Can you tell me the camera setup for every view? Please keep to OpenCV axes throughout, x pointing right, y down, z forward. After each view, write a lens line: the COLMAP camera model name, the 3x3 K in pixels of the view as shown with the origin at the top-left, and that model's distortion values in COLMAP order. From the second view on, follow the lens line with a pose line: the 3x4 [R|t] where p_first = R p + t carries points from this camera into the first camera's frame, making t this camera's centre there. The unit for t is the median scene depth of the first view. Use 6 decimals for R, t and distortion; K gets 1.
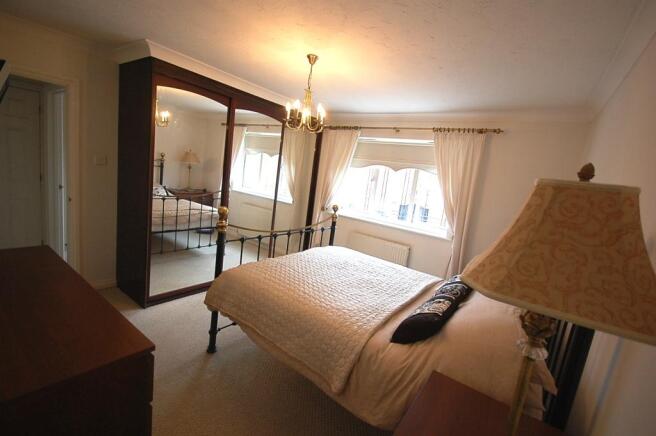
lens RADIAL K [[289.9, 0, 336.2], [0, 289.9, 217.1], [0, 0, 1]] dist [-0.001196, -0.000104]
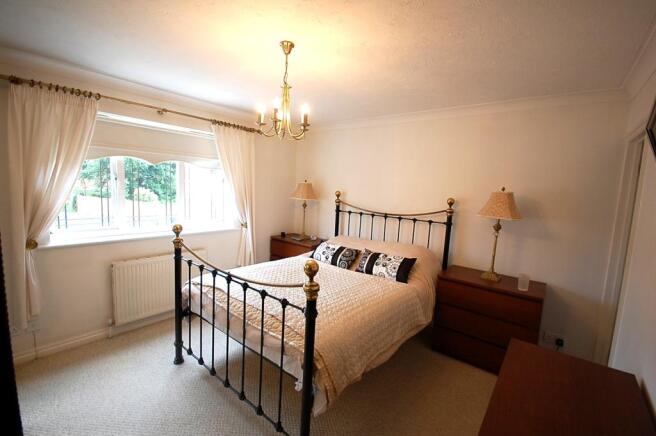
lens RADIAL K [[289.9, 0, 336.2], [0, 289.9, 217.1], [0, 0, 1]] dist [-0.001196, -0.000104]
pose [[0.060156, -0.227119, 0.972007, -0.643962], [0.103241, 0.969964, 0.220252, -0.171514], [-0.992836, 0.087102, 0.081797, 0.567114]]
